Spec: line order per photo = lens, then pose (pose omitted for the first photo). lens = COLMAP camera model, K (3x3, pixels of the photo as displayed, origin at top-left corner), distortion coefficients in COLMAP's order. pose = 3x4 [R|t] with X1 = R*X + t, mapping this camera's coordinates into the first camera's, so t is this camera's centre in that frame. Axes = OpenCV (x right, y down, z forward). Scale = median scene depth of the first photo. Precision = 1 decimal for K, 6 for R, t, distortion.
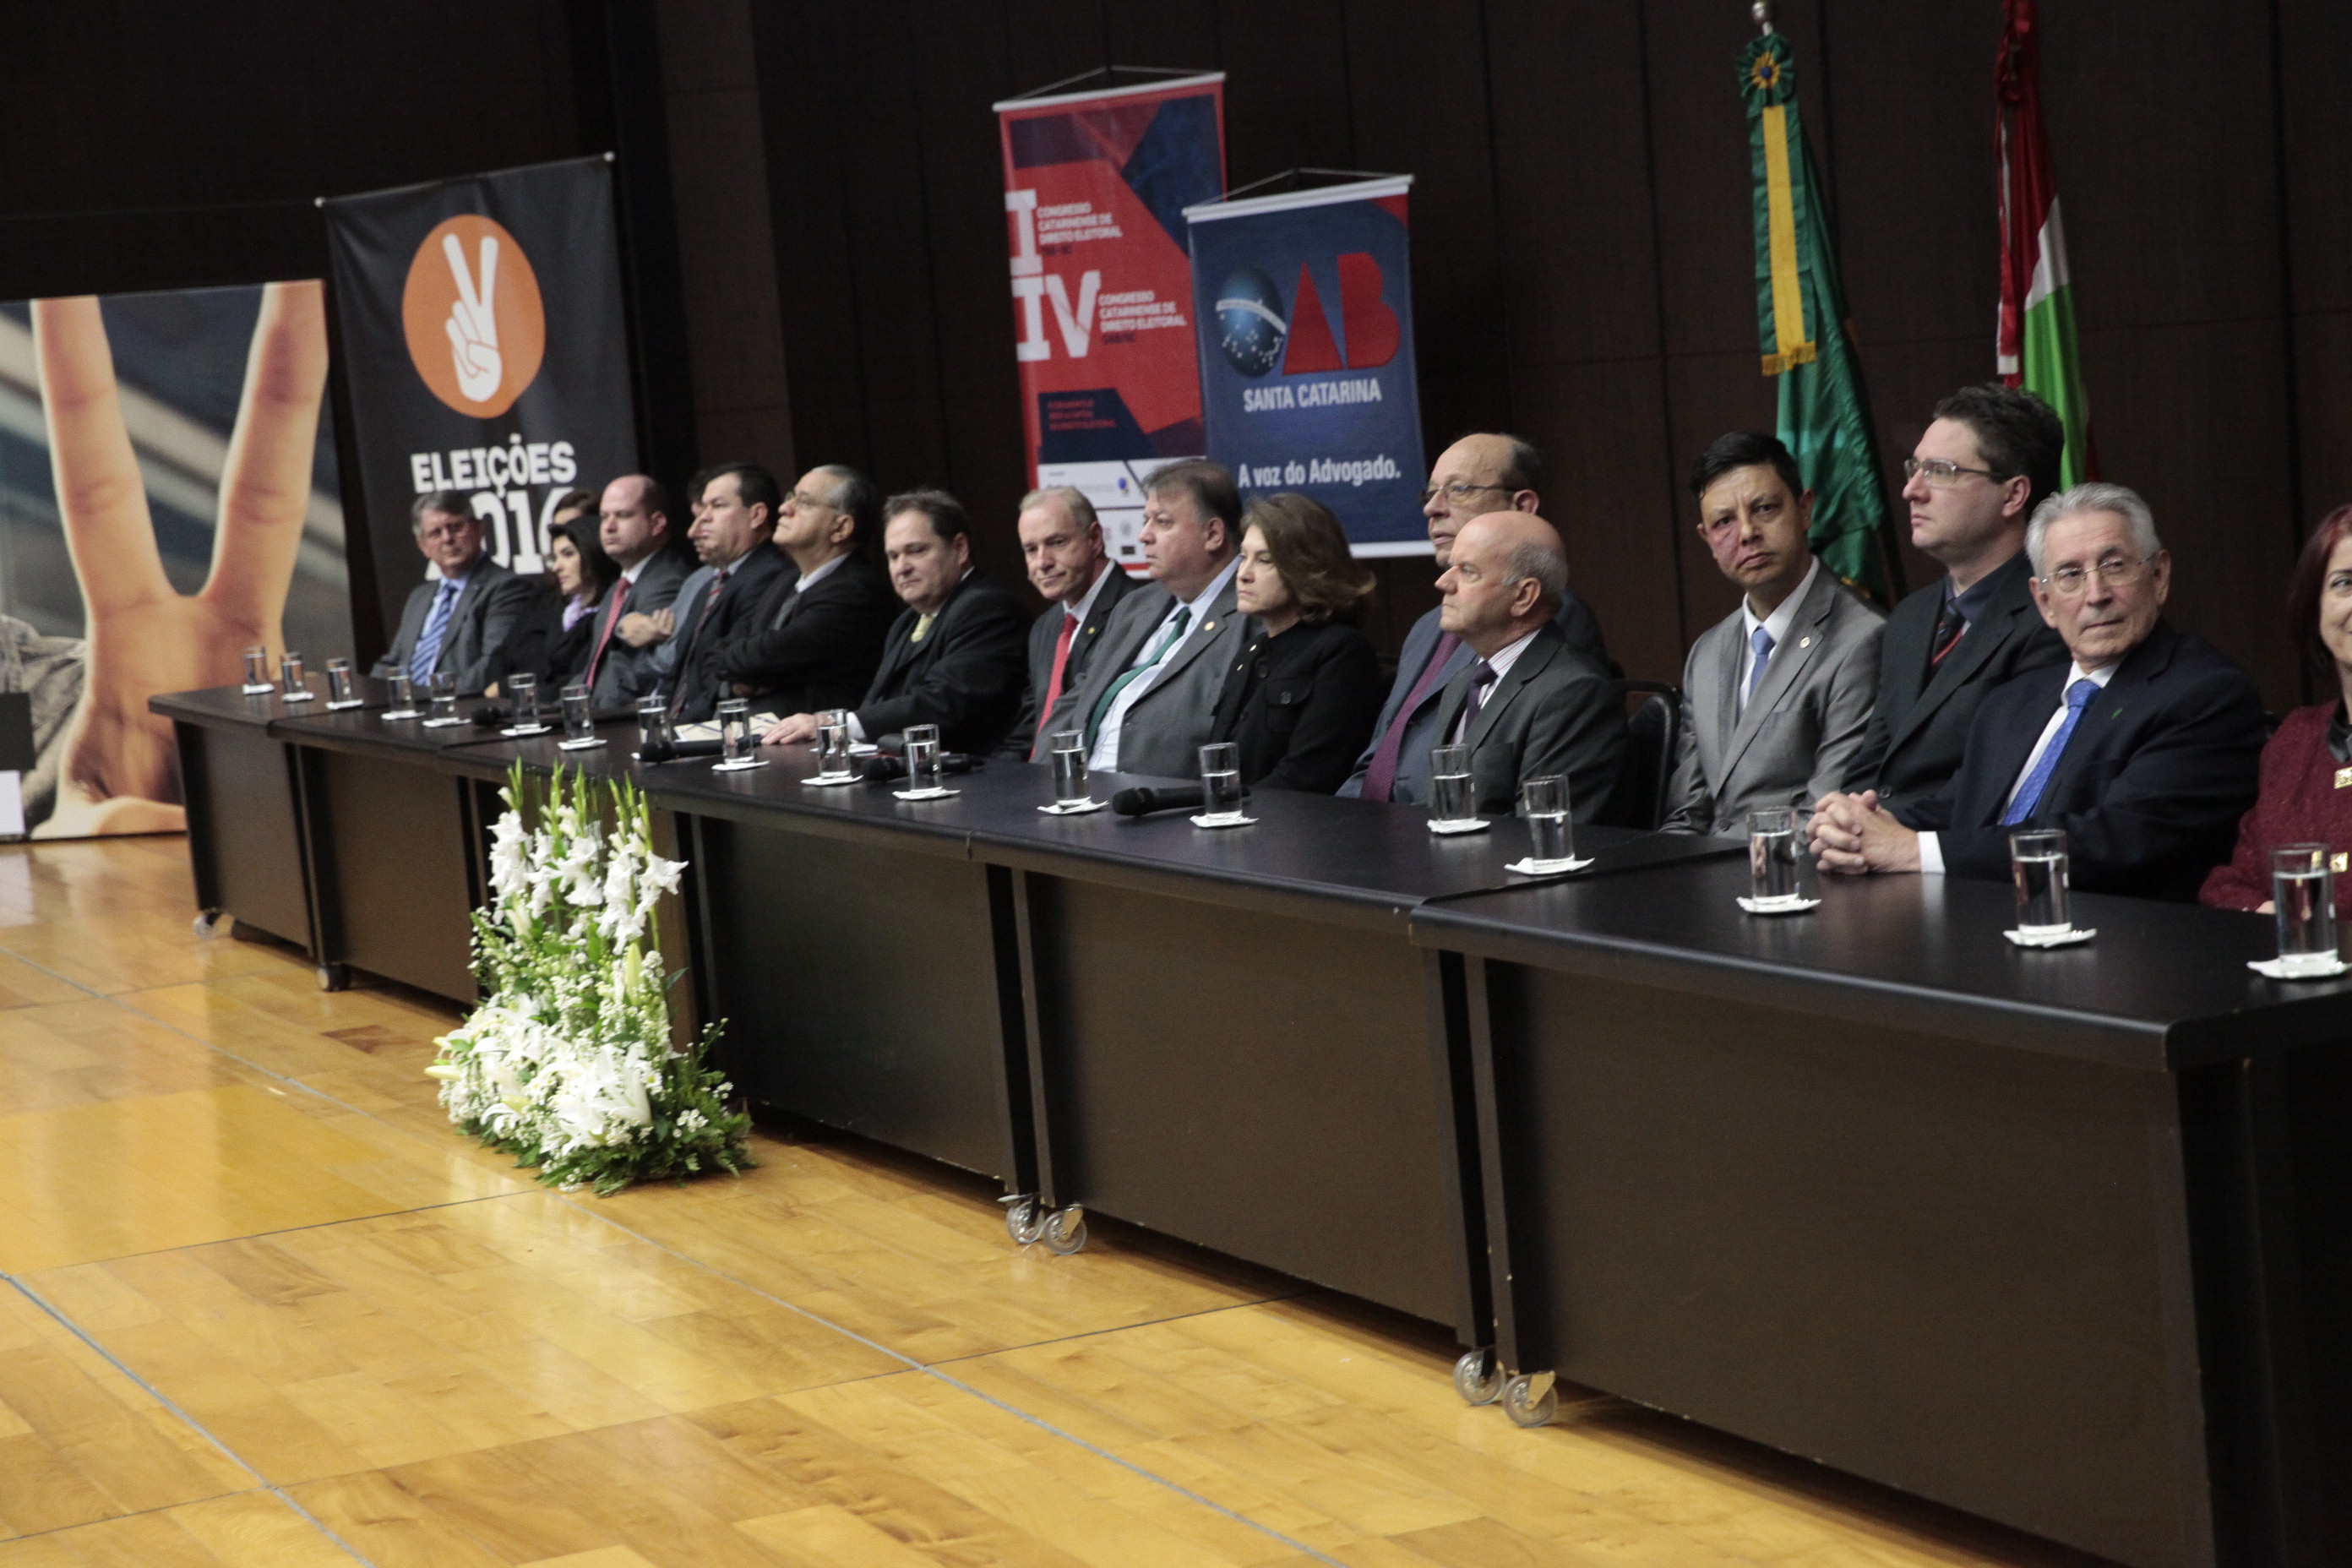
lens RADIAL K [[4439.4, 0, 1176.0], [0, 4439.4, 784.0], [0, 0, 1]] dist [0.204620, 0.221114]
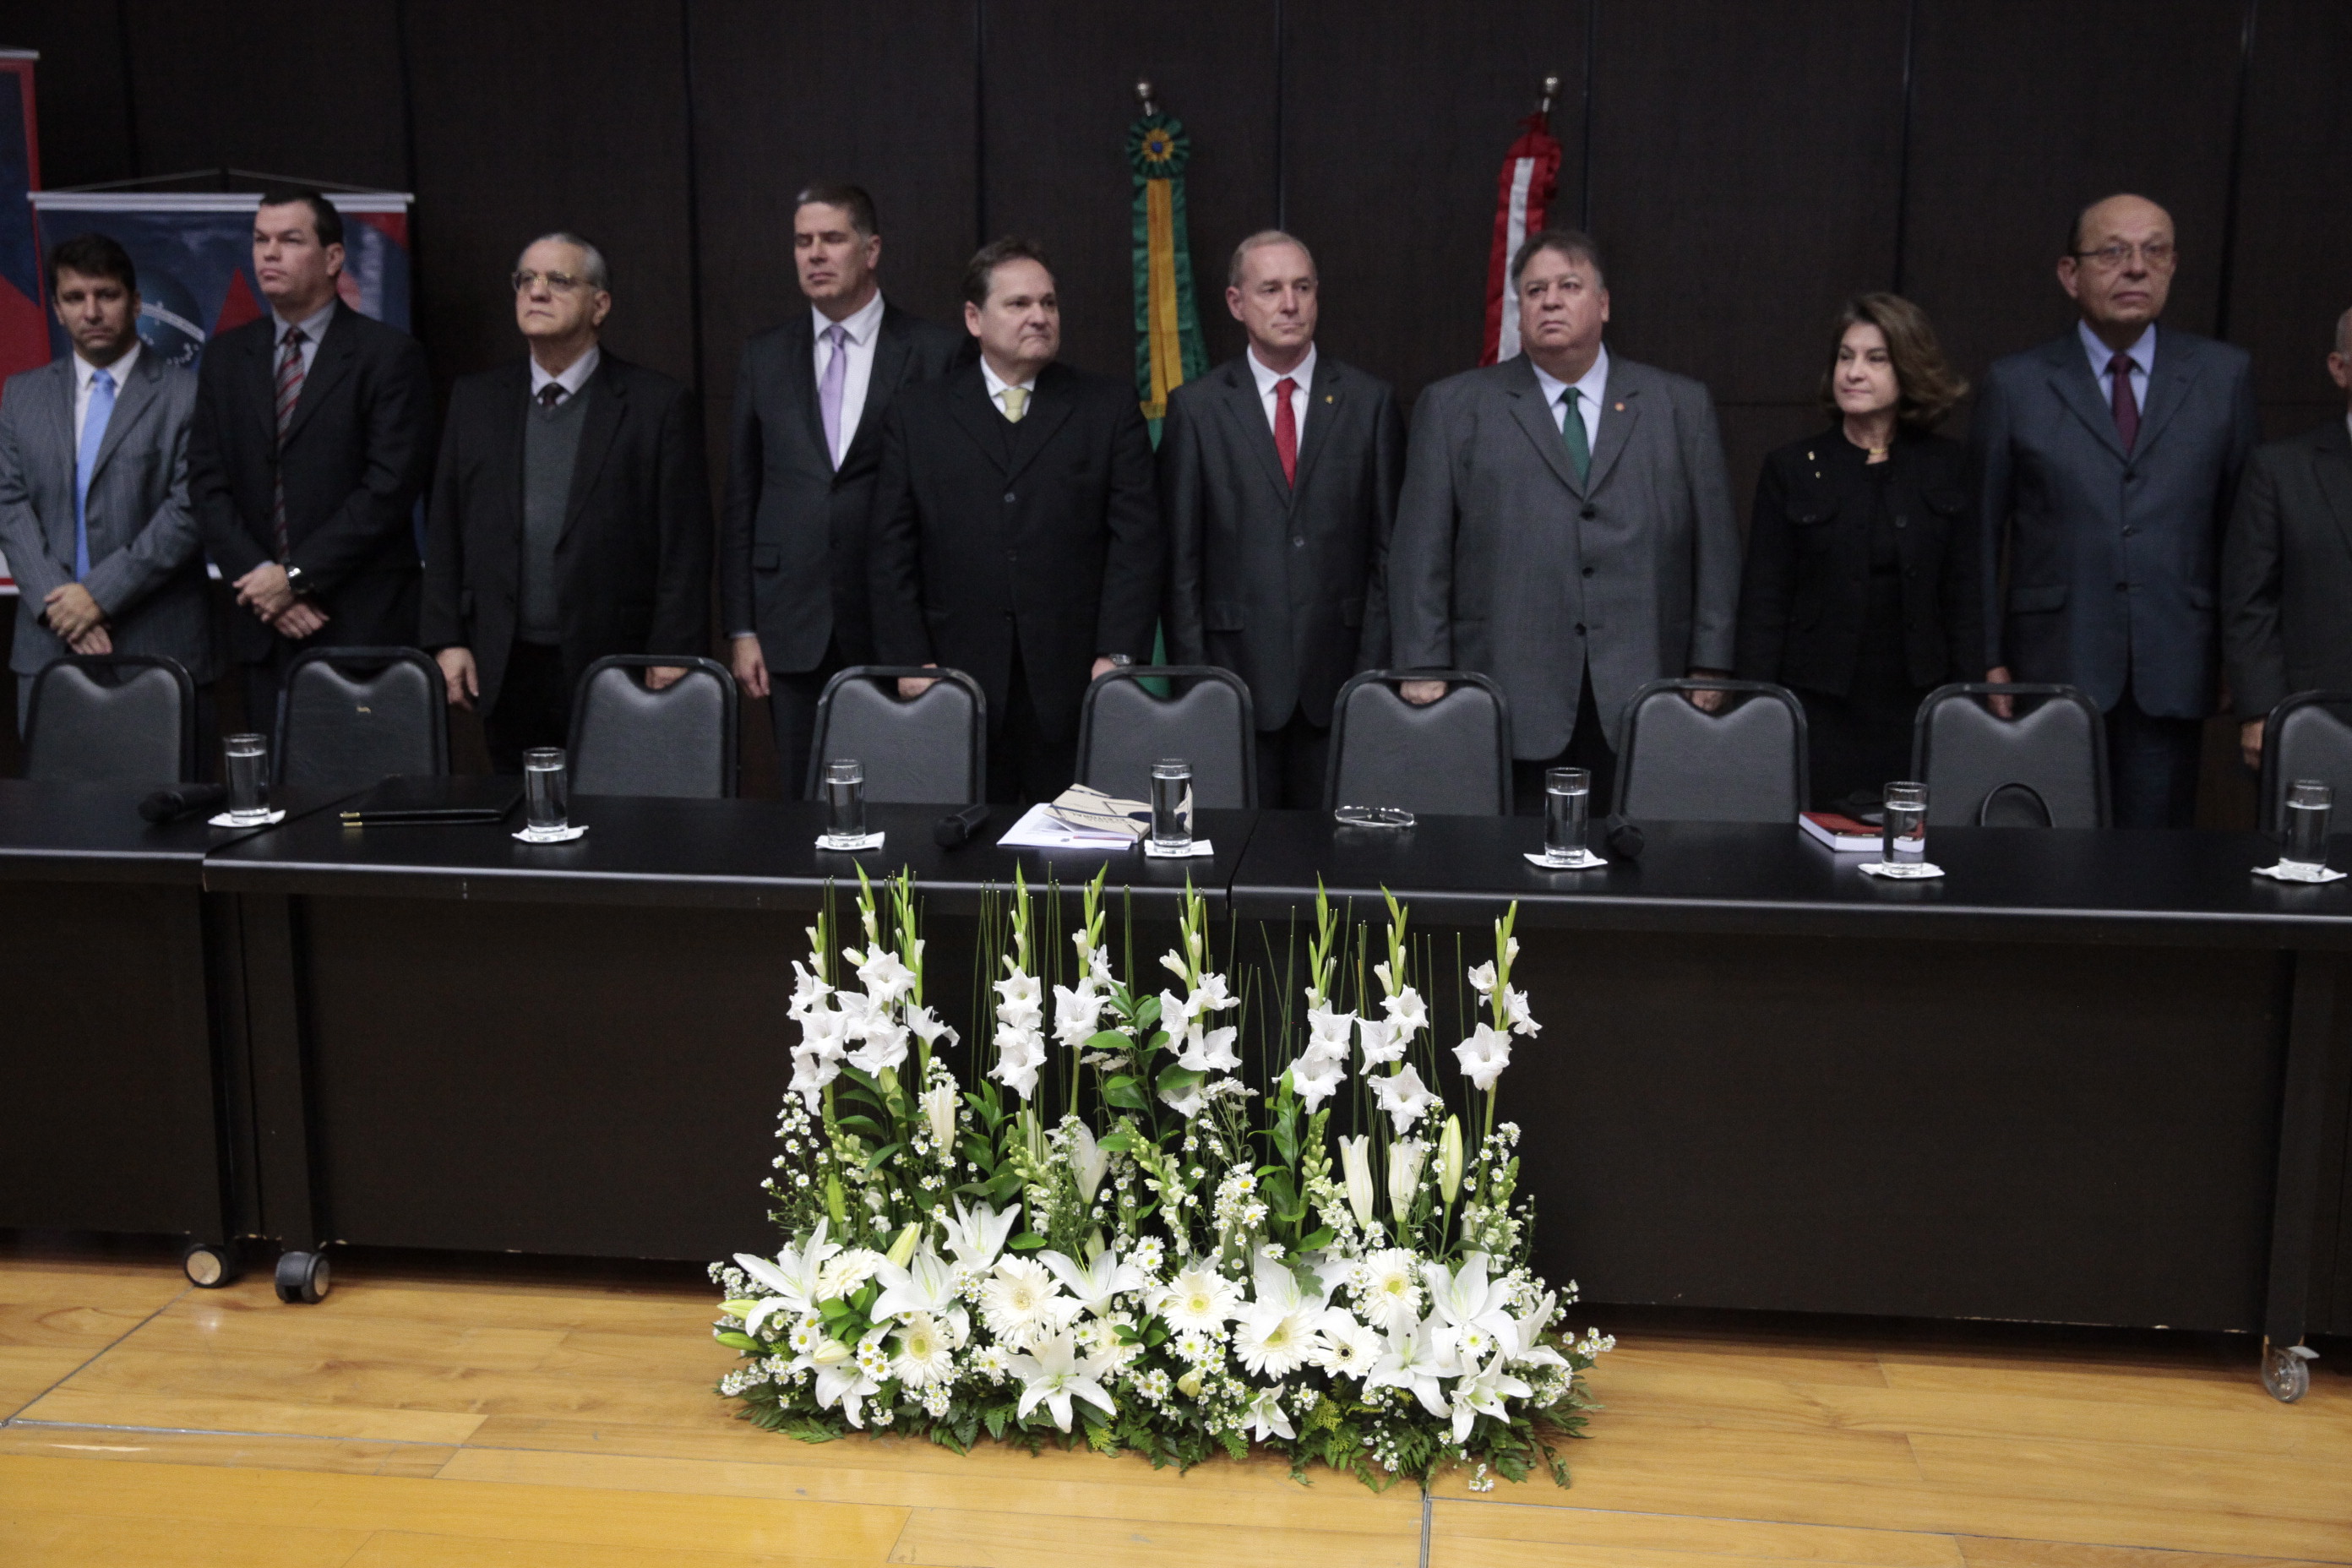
lens RADIAL K [[2361.7, 0, 1175.7], [0, 2361.7, 748.2], [0, 0, 1]] dist [0.043001, 0.009508]
pose [[0.534770, -0.047712, 0.843649, -0.372005], [0.036616, 0.998775, 0.033274, -0.029005], [-0.844204, 0.013097, 0.535862, 0.684765]]
